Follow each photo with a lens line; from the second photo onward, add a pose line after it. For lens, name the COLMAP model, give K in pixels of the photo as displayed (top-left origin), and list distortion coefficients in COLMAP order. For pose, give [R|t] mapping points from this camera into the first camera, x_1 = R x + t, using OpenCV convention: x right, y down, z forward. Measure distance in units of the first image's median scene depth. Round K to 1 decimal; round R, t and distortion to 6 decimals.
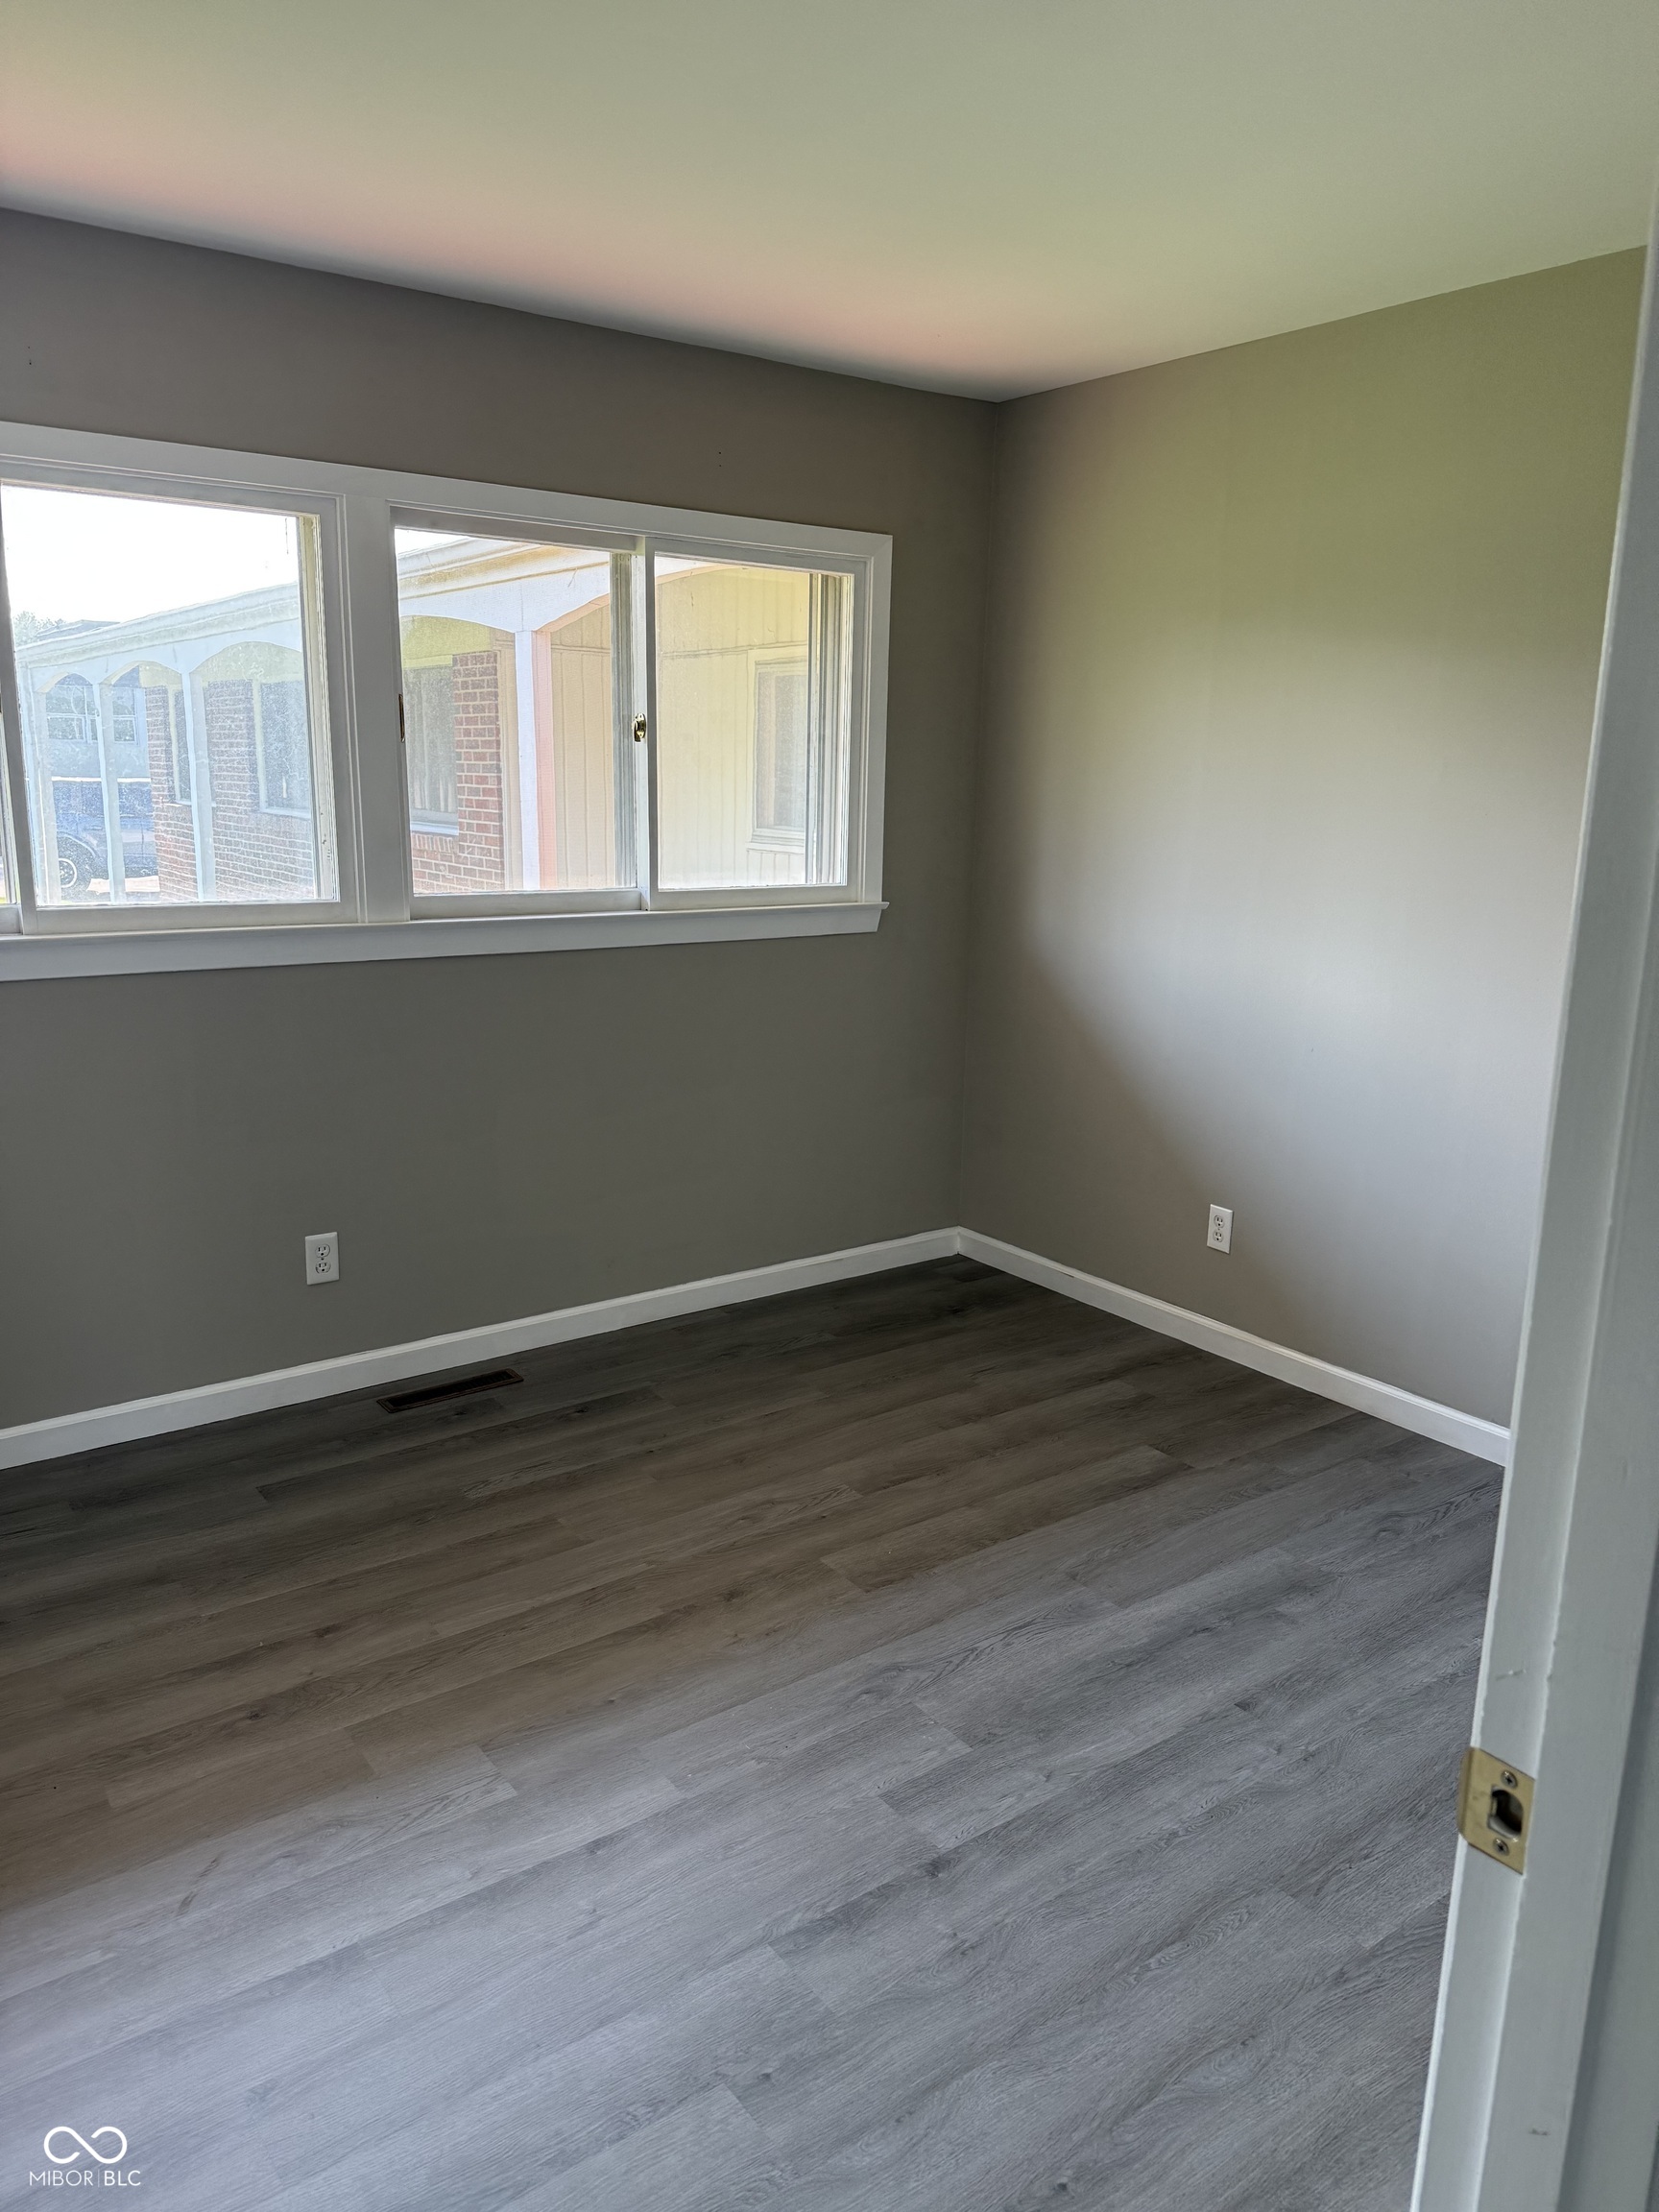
lens RADIAL K [[1547.3, 0, 813.8], [0, 1547.3, 1101.1], [0, 0, 1]] dist [0.112137, -0.160936]
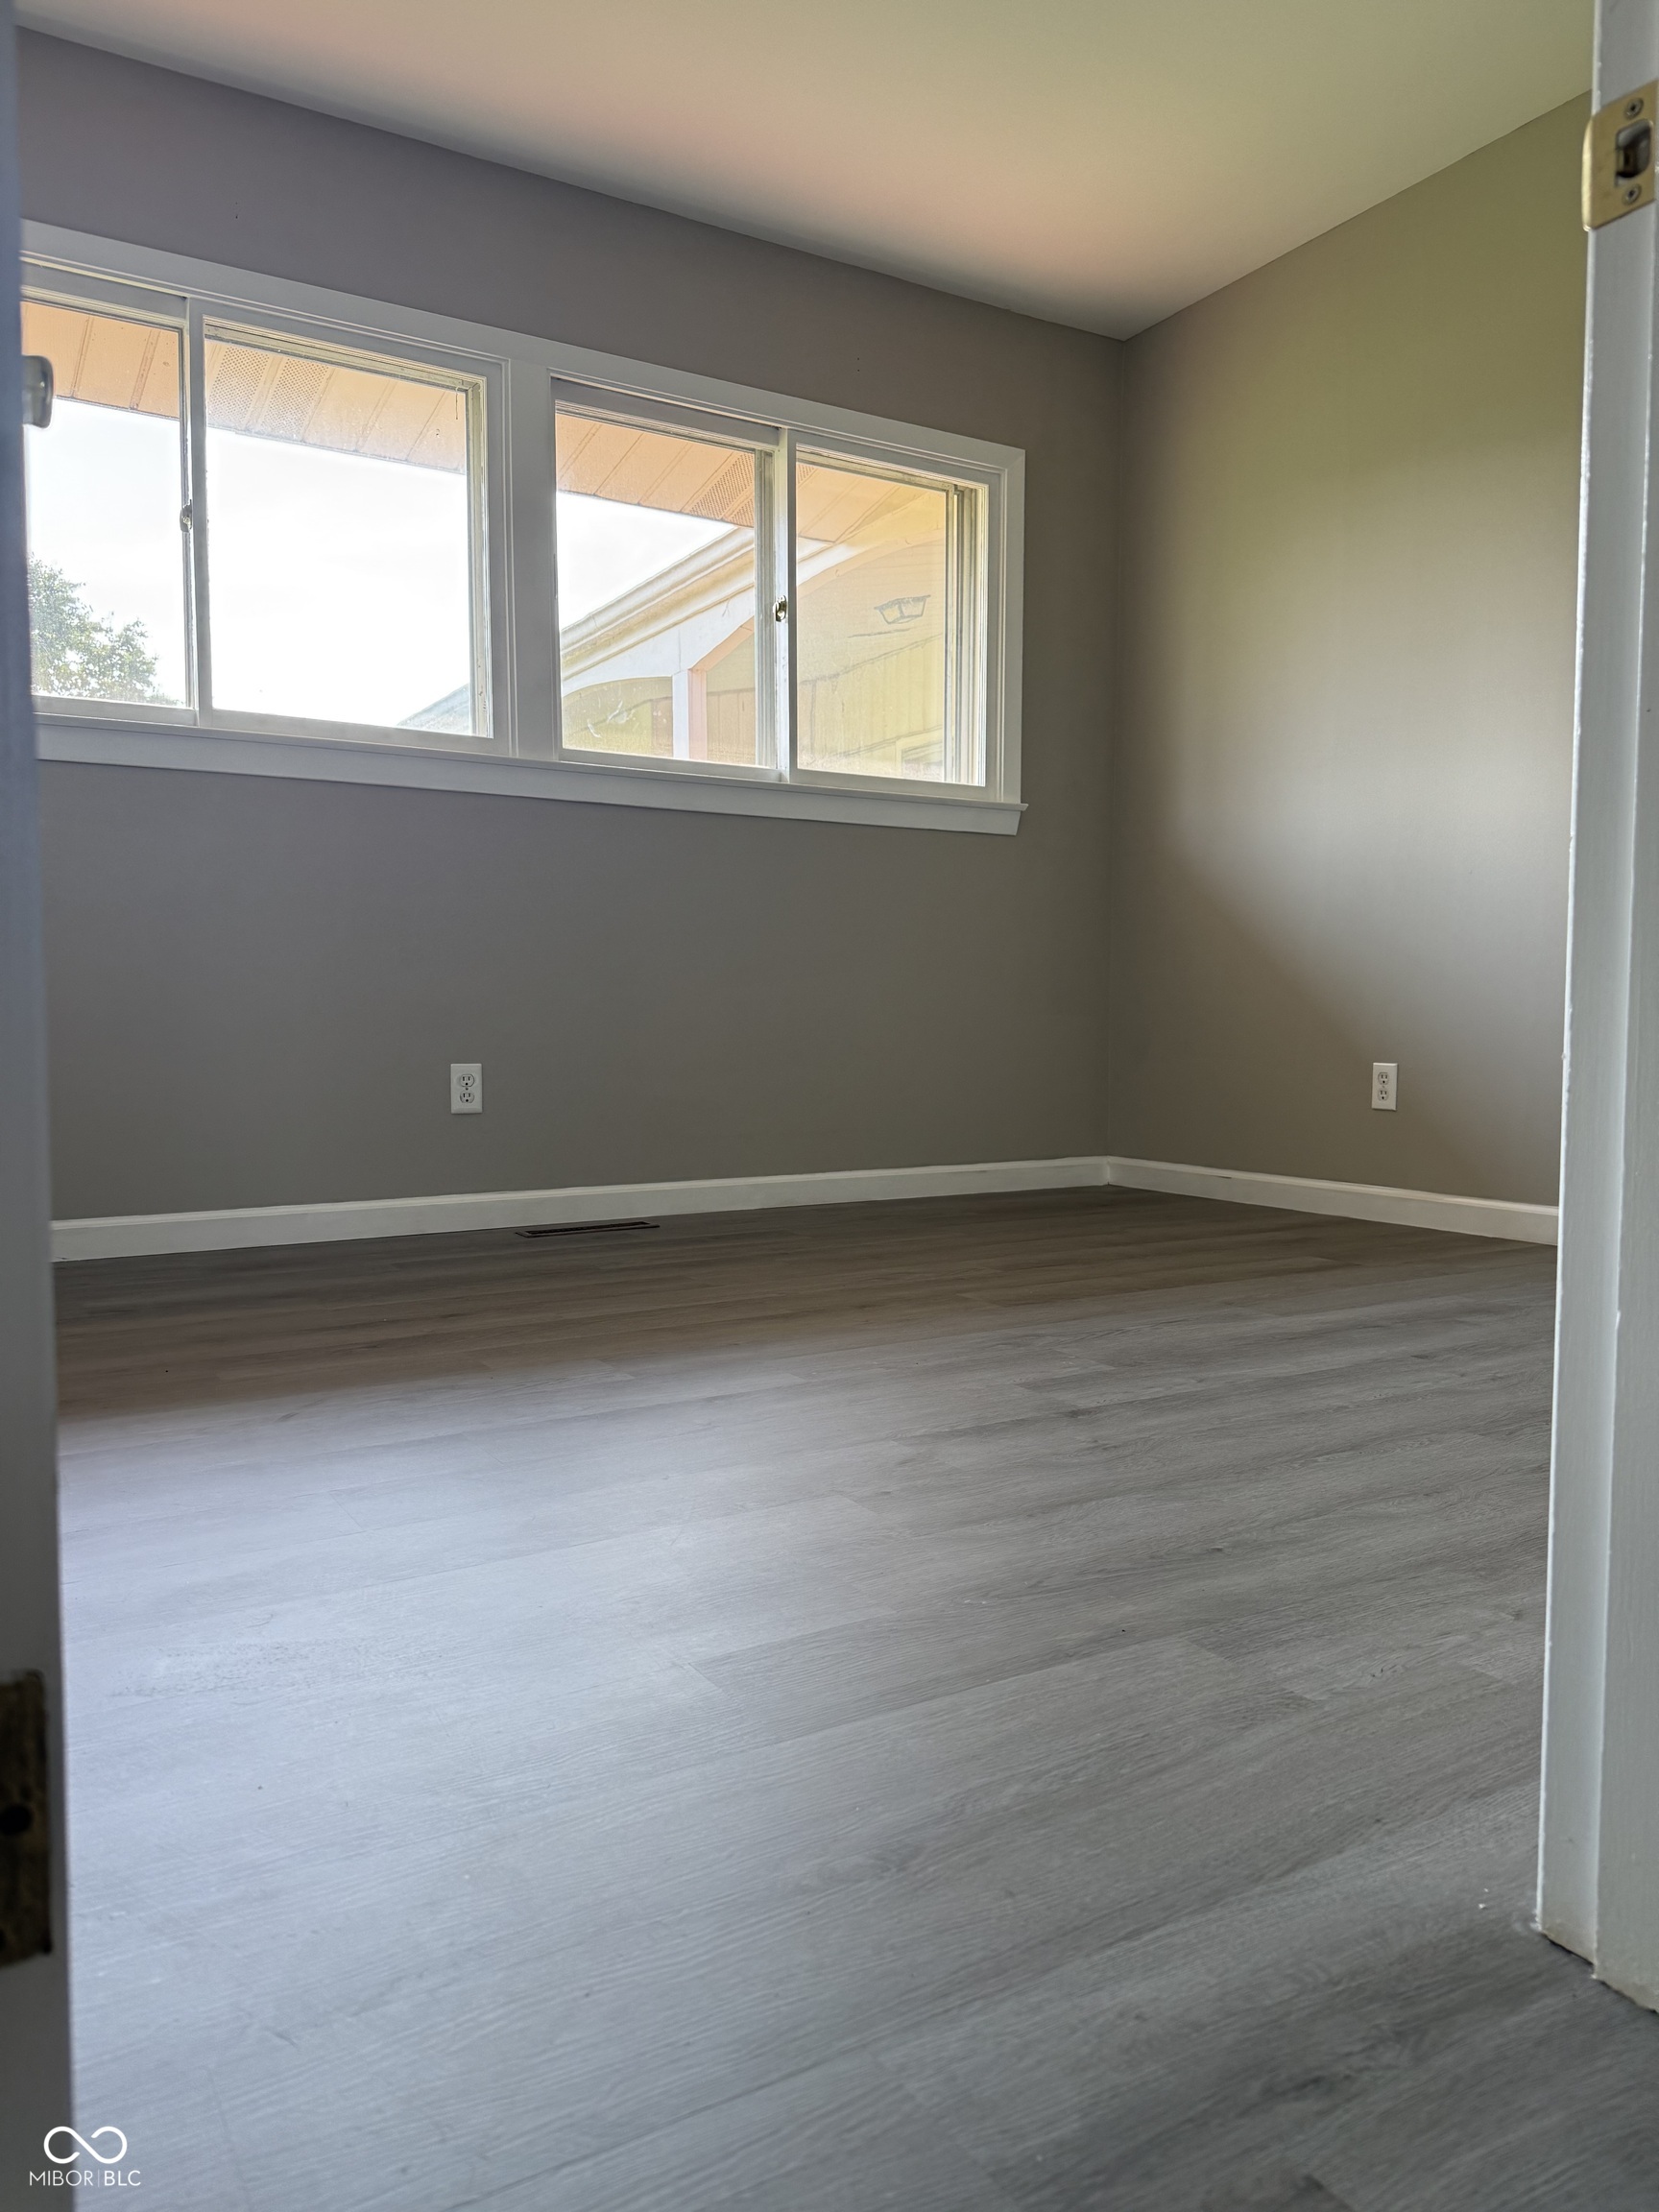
lens RADIAL K [[1547.3, 0, 813.8], [0, 1547.3, 1101.1], [0, 0, 1]] dist [0.112137, -0.160936]
pose [[0.994929, -0.012404, -0.099811, 0.010158], [-0.003252, 0.987880, -0.155185, 0.250181], [0.100526, 0.154723, 0.982830, 0.031137]]
